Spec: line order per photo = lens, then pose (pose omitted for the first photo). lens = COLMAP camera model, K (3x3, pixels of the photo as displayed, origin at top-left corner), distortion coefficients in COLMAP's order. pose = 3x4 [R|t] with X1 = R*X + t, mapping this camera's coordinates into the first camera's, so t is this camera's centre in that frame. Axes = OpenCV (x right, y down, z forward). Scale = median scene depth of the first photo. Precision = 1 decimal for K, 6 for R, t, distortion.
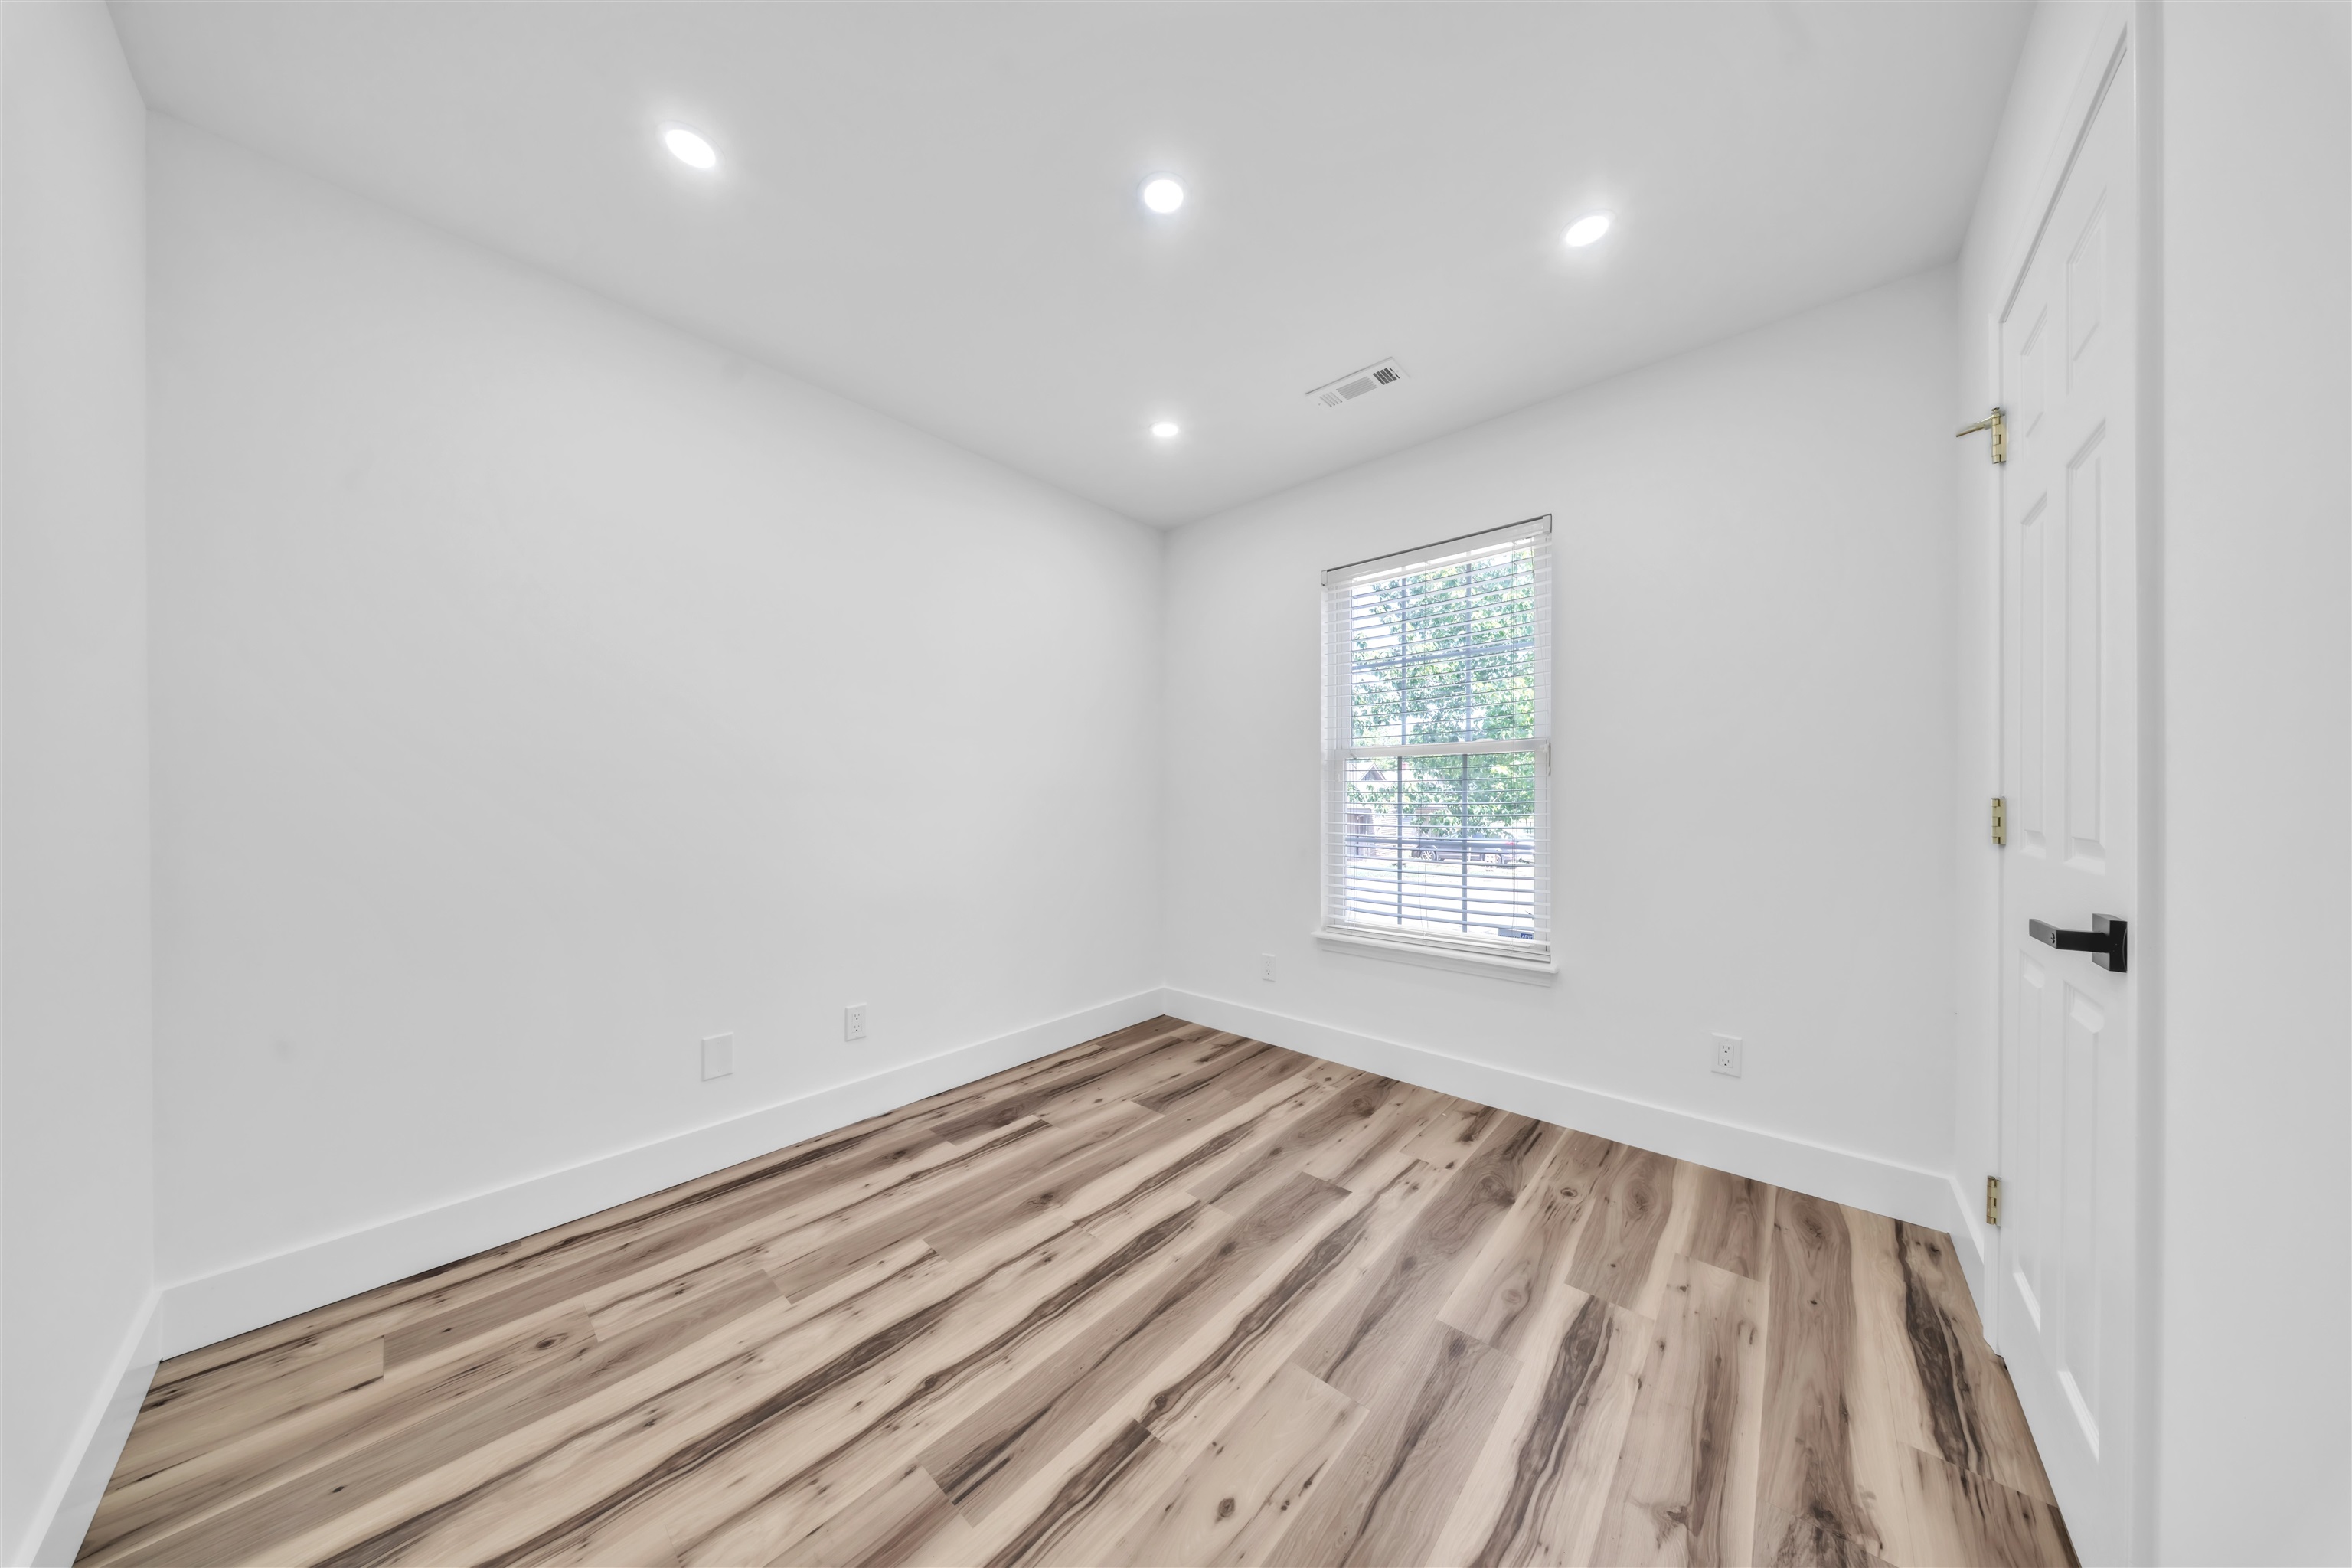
lens RADIAL K [[698.6, 0, 1182.8], [0, 698.6, 793.5], [0, 0, 1]] dist [0.001123, -0.000336]
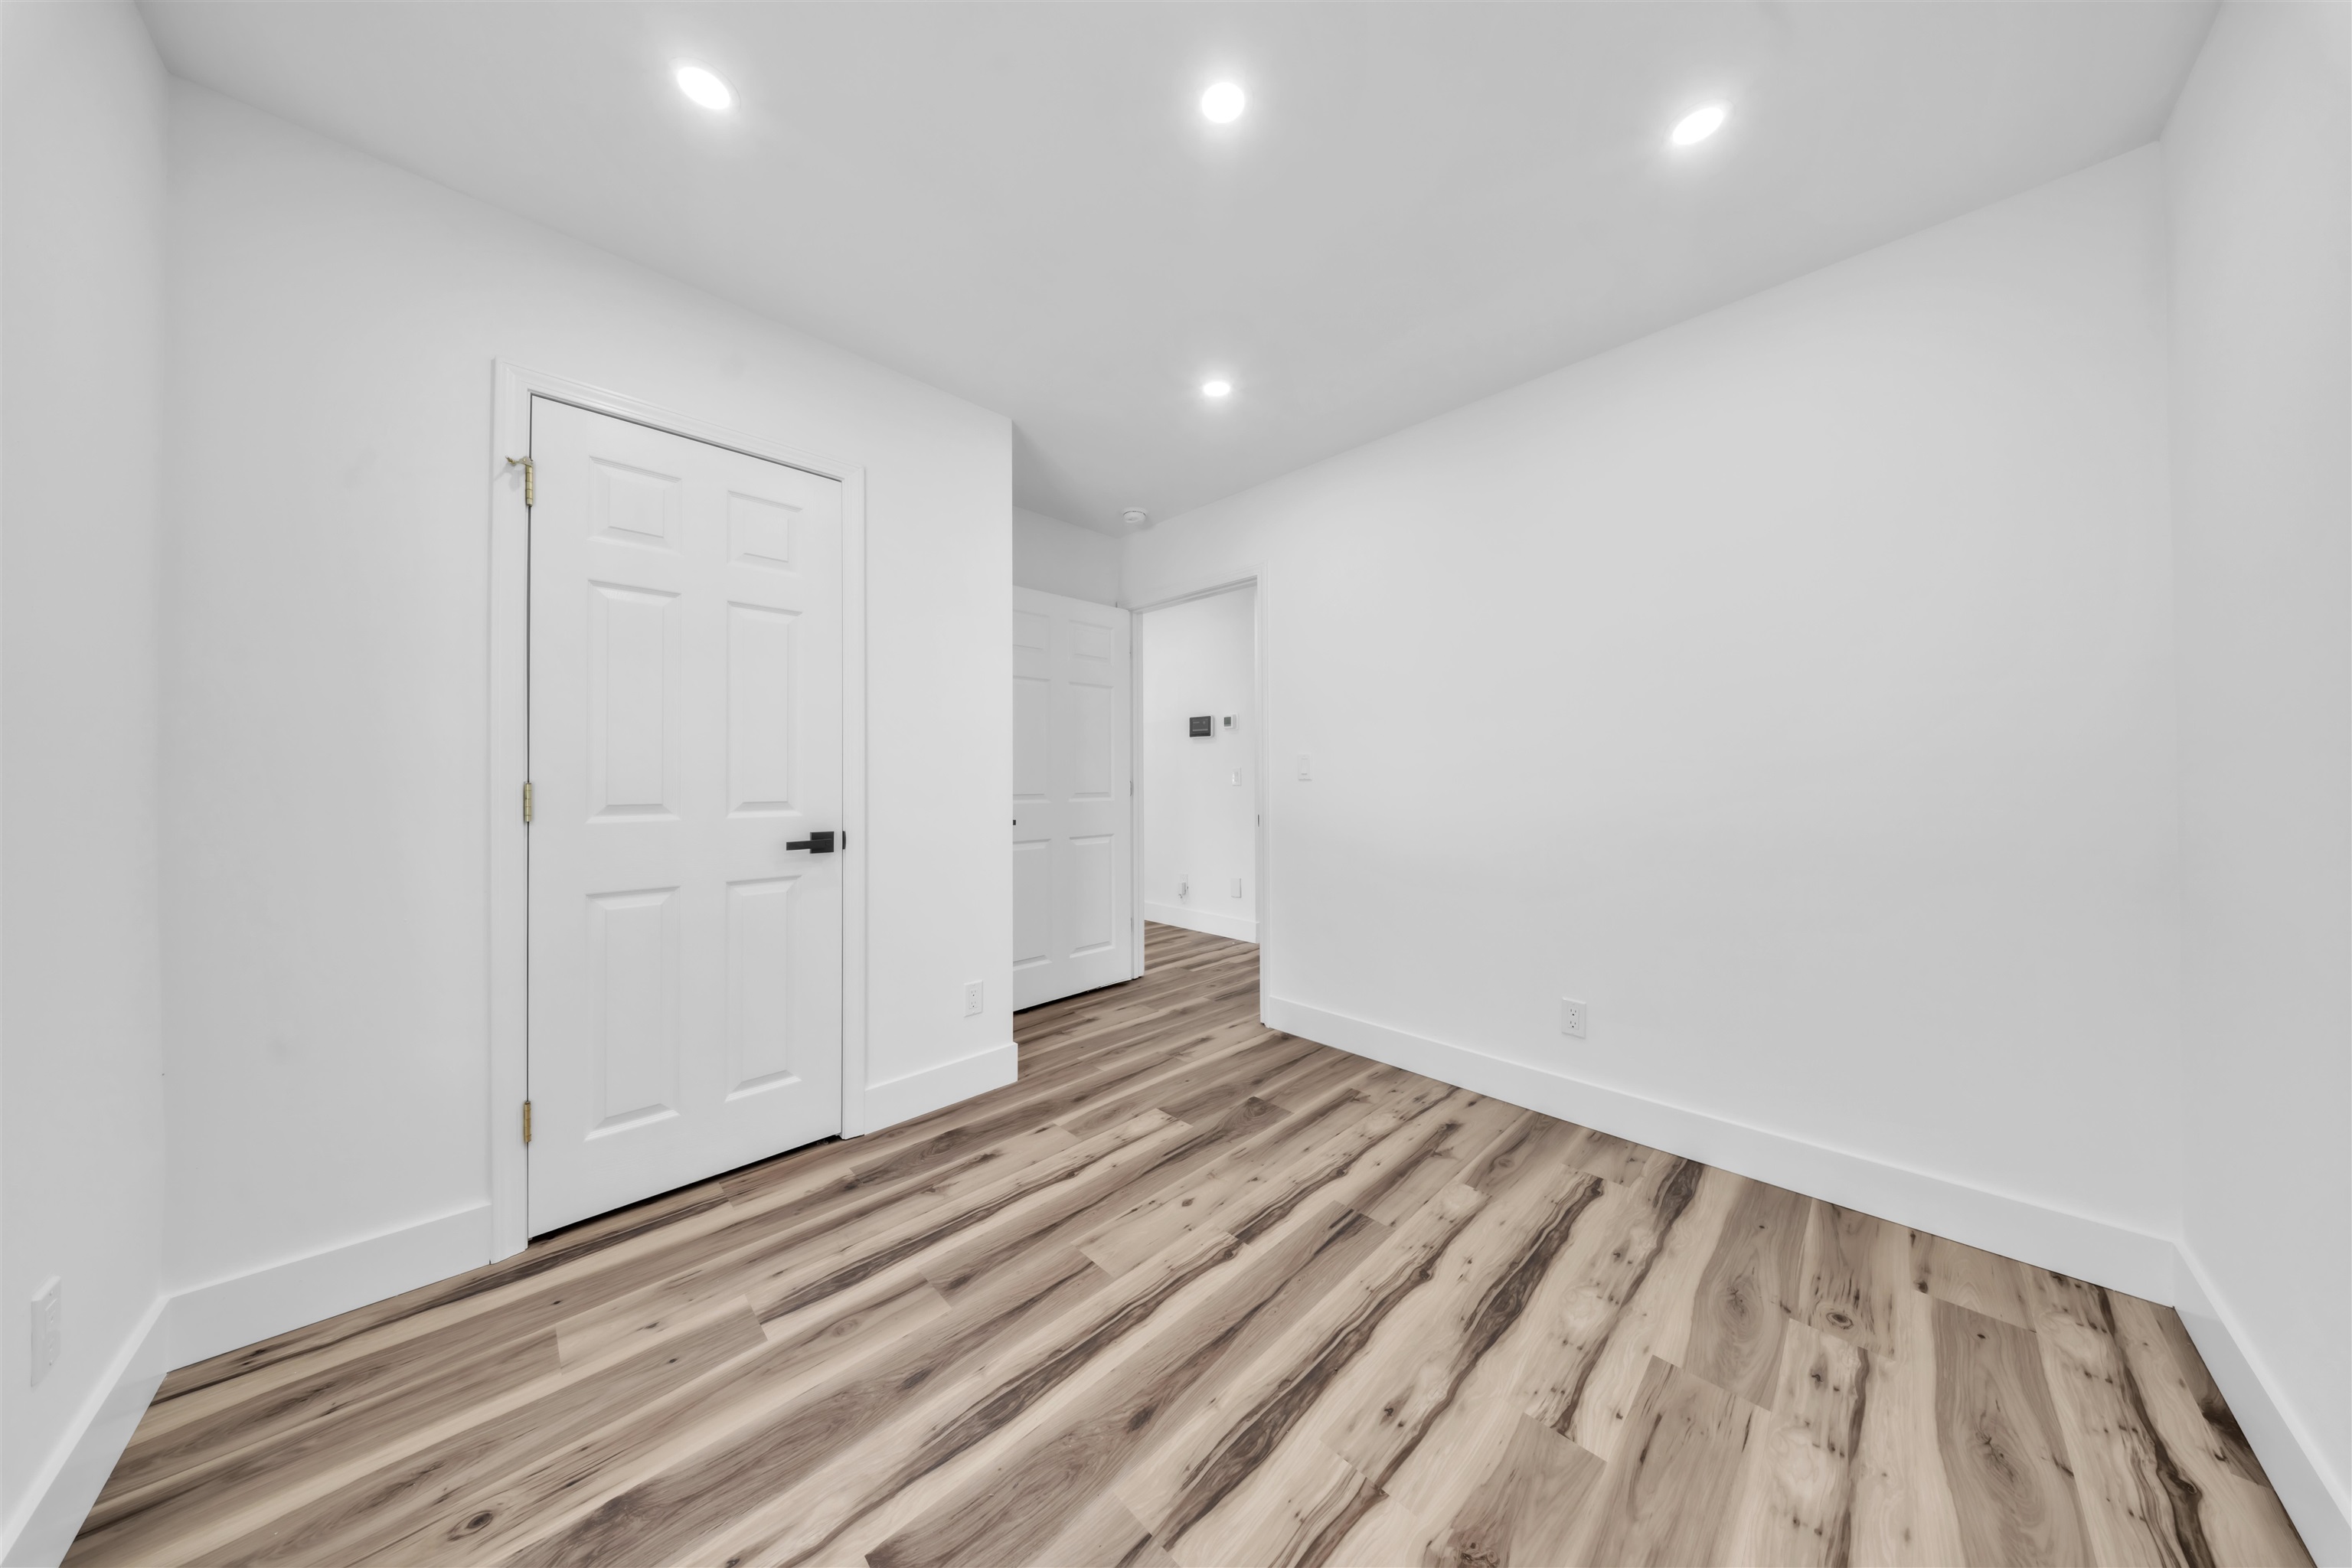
lens RADIAL K [[698.6, 0, 1181.7], [0, 698.6, 778.1], [0, 0, 1]] dist [0.001123, -0.000336]
pose [[-0.997572, 0.002882, 0.069579, -0.033358], [0.002497, 0.999981, -0.005617, 0.009460], [-0.069594, -0.005430, -0.997561, 2.020025]]
